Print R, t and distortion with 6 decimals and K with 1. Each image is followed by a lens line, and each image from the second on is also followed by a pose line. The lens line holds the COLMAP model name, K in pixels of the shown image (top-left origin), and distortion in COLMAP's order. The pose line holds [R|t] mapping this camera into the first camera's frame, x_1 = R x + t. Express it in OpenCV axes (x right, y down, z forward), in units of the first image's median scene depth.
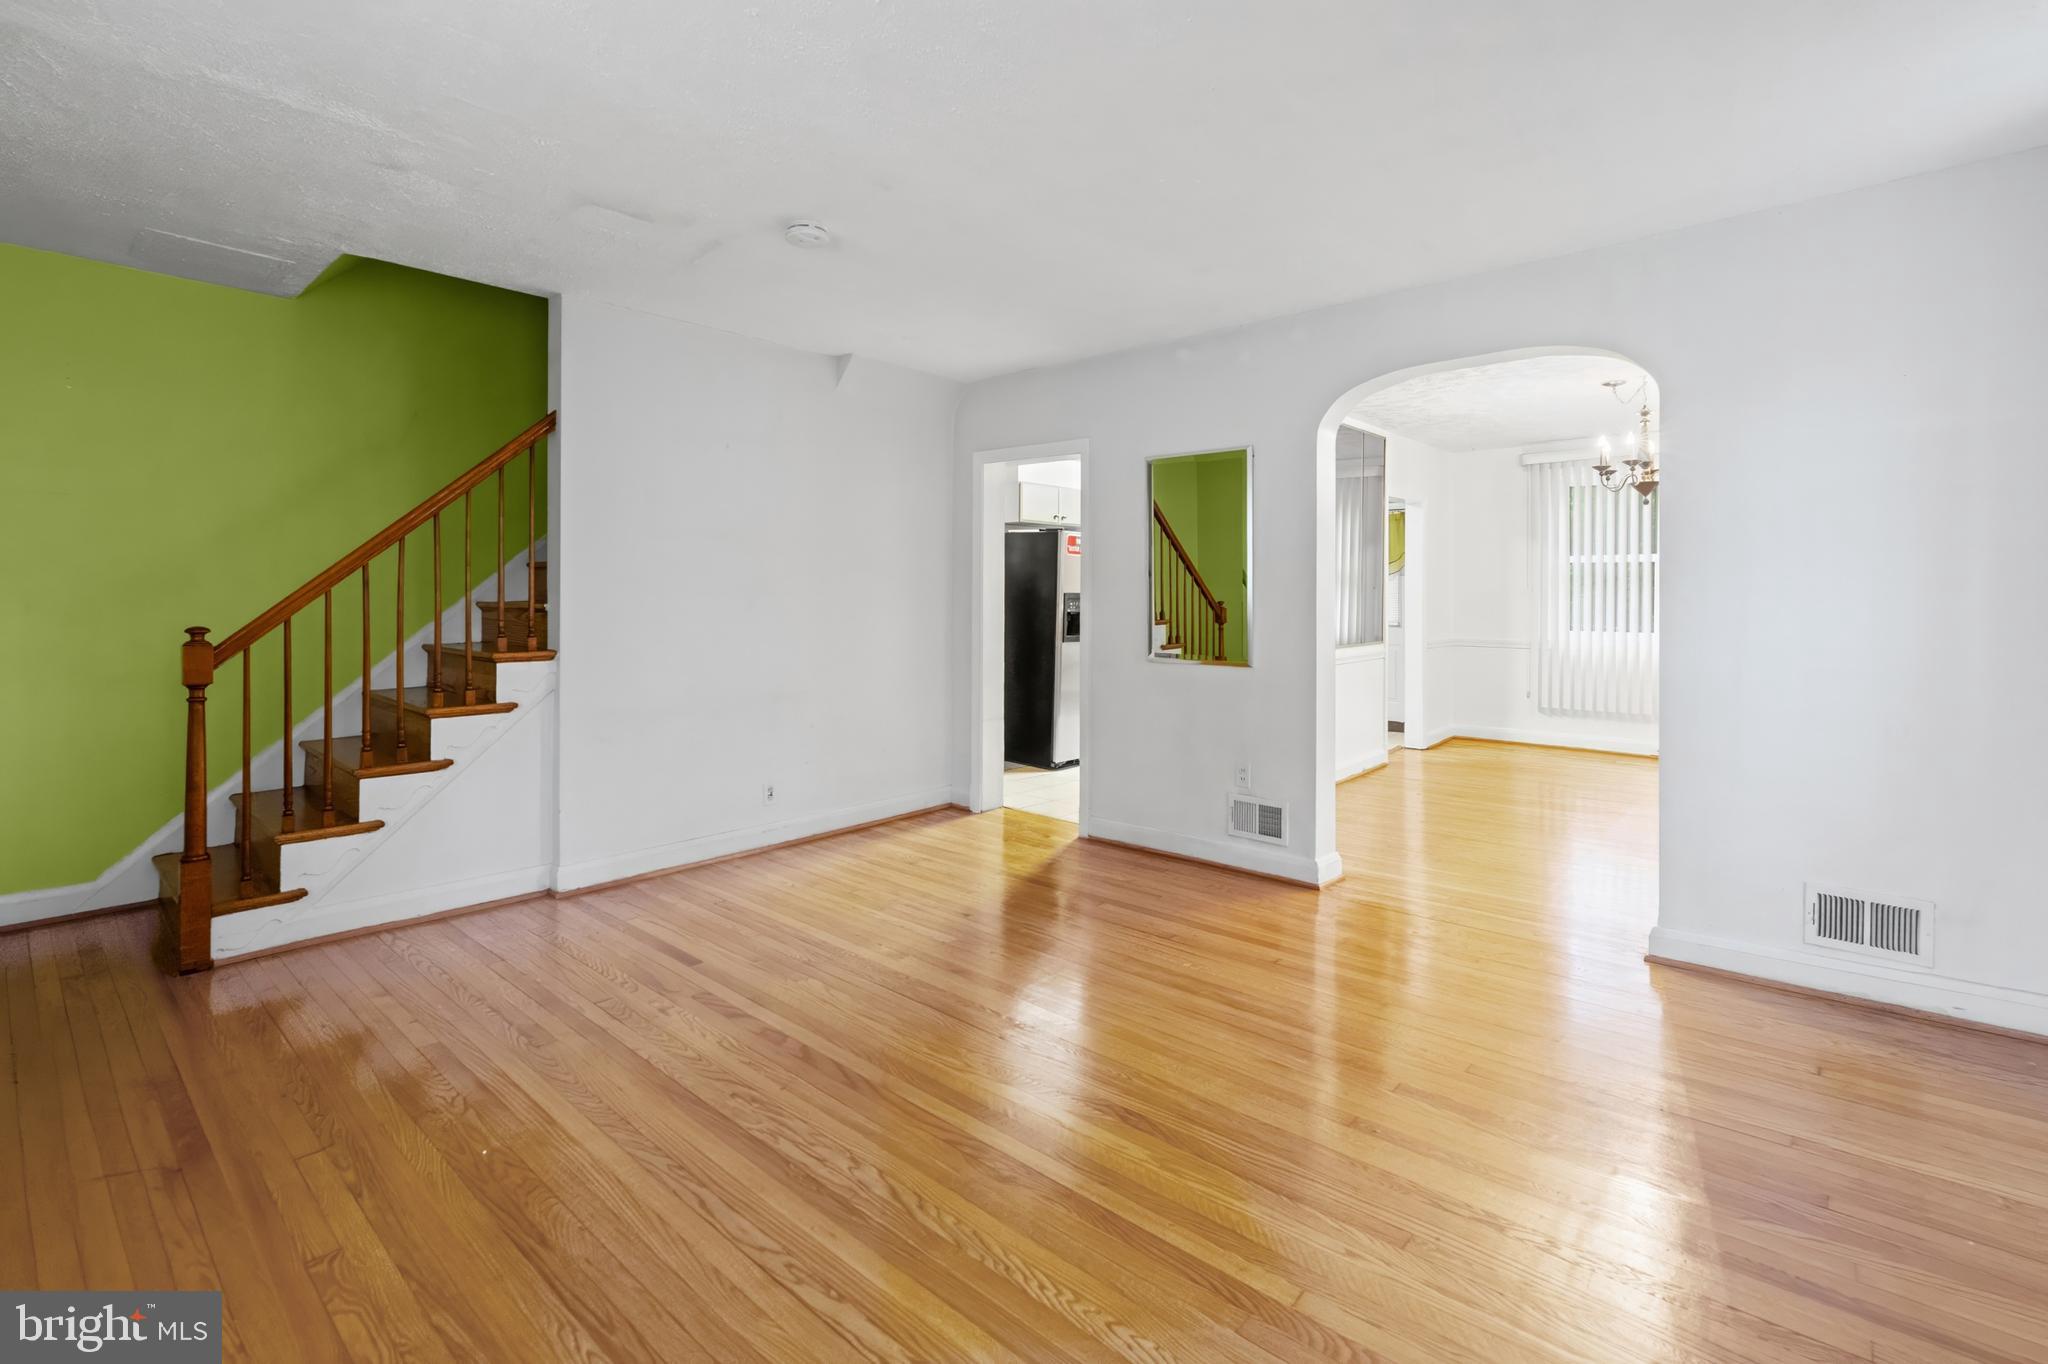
lens RADIAL K [[925.9, 0, 1040.7], [0, 925.9, 607.8], [0, 0, 1]] dist [-0.009565, 0.001178]
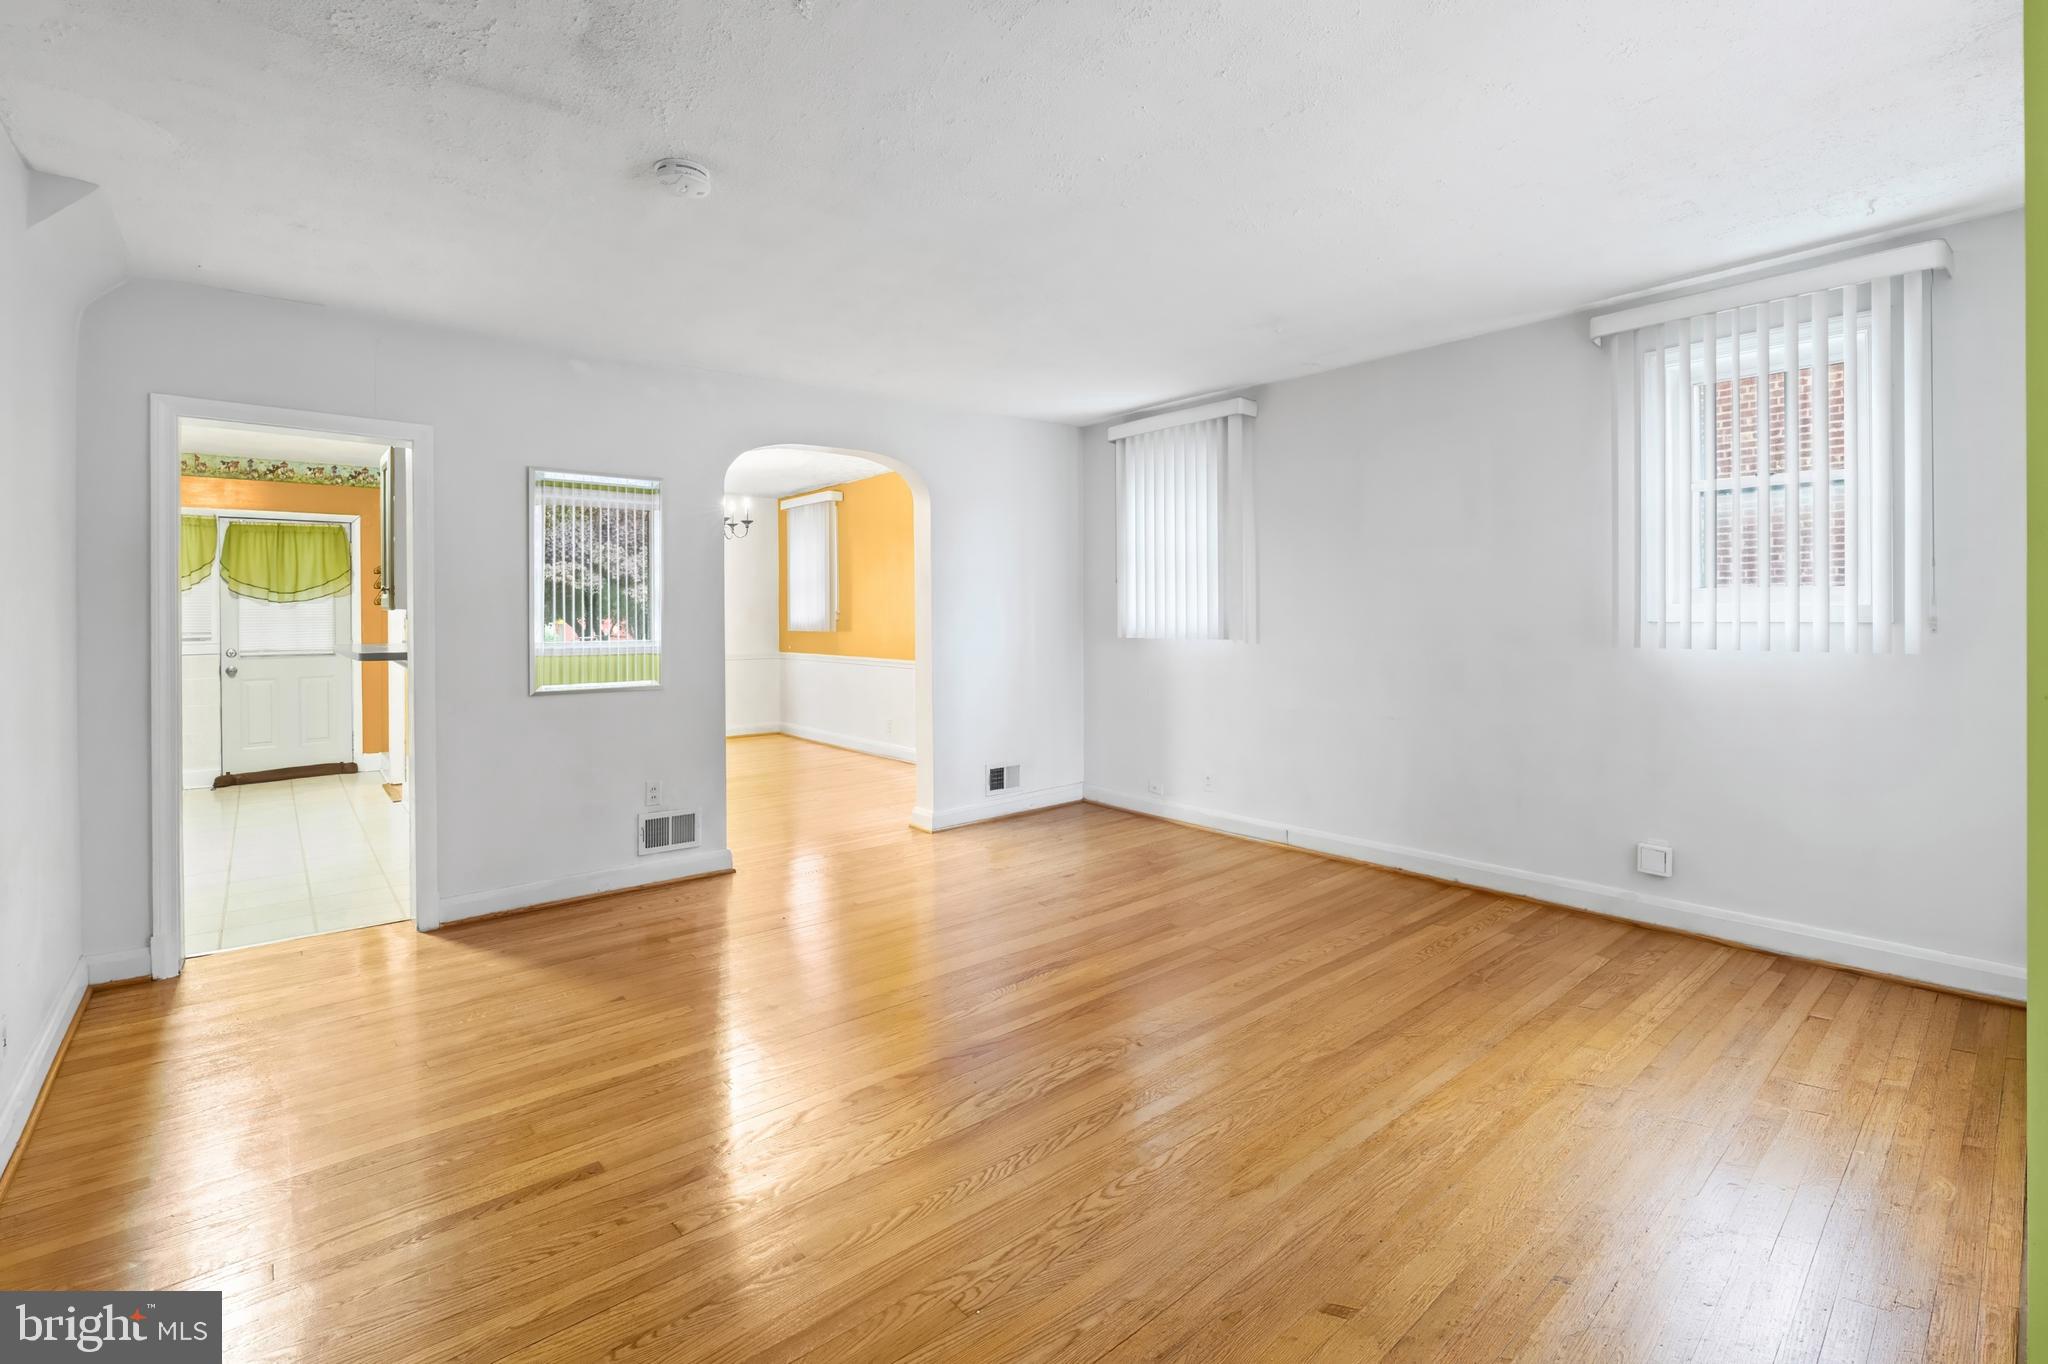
lens RADIAL K [[915.2, 0, 1030.3], [0, 915.2, 607.7], [0, 0, 1]] dist [0.001391, 0.000369]
pose [[0.160403, -0.000886, 0.987051, -0.816512], [0.026024, 0.999656, -0.003332, -0.013990], [-0.986709, 0.026222, 0.160370, 0.467818]]
